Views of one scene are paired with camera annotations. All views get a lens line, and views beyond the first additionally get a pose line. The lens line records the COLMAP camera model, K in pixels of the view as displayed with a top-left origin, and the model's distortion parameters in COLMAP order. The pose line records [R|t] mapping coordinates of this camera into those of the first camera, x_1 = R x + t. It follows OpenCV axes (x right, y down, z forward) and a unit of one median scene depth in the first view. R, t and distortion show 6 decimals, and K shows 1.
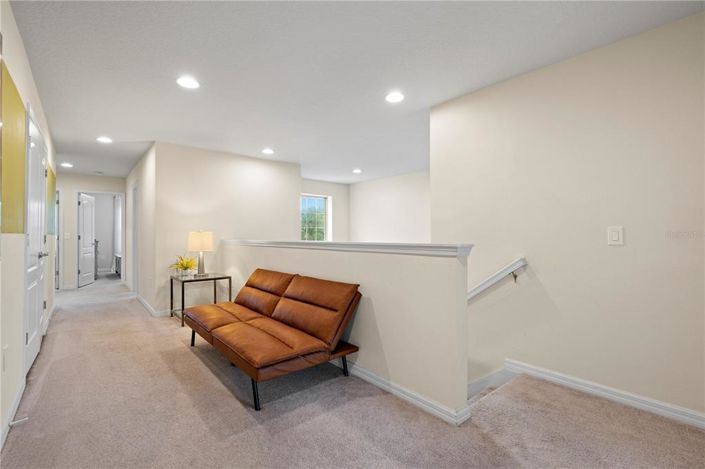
lens RADIAL K [[323.0, 0, 348.8], [0, 323.0, 233.8], [0, 0, 1]] dist [-0.007629, 0.001279]
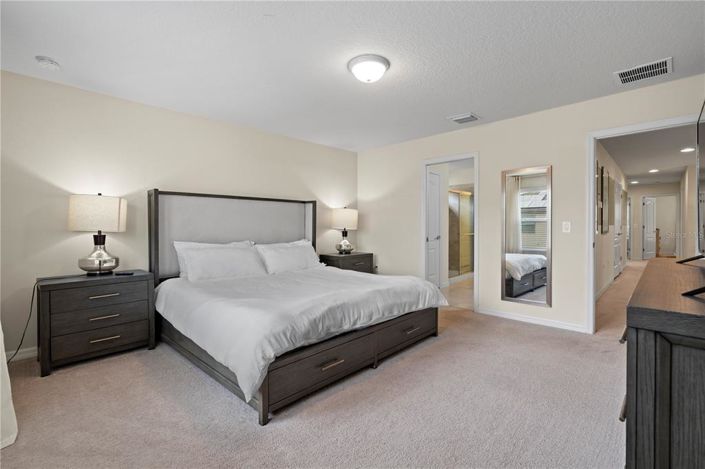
lens RADIAL K [[323.0, 0, 345.5], [0, 323.0, 229.6], [0, 0, 1]] dist [-0.007629, 0.001279]
pose [[0.100882, 0.010518, -0.994843, 0.500625], [0.009317, 0.999890, 0.011516, -0.005834], [0.994855, -0.010430, 0.100773, -0.523436]]
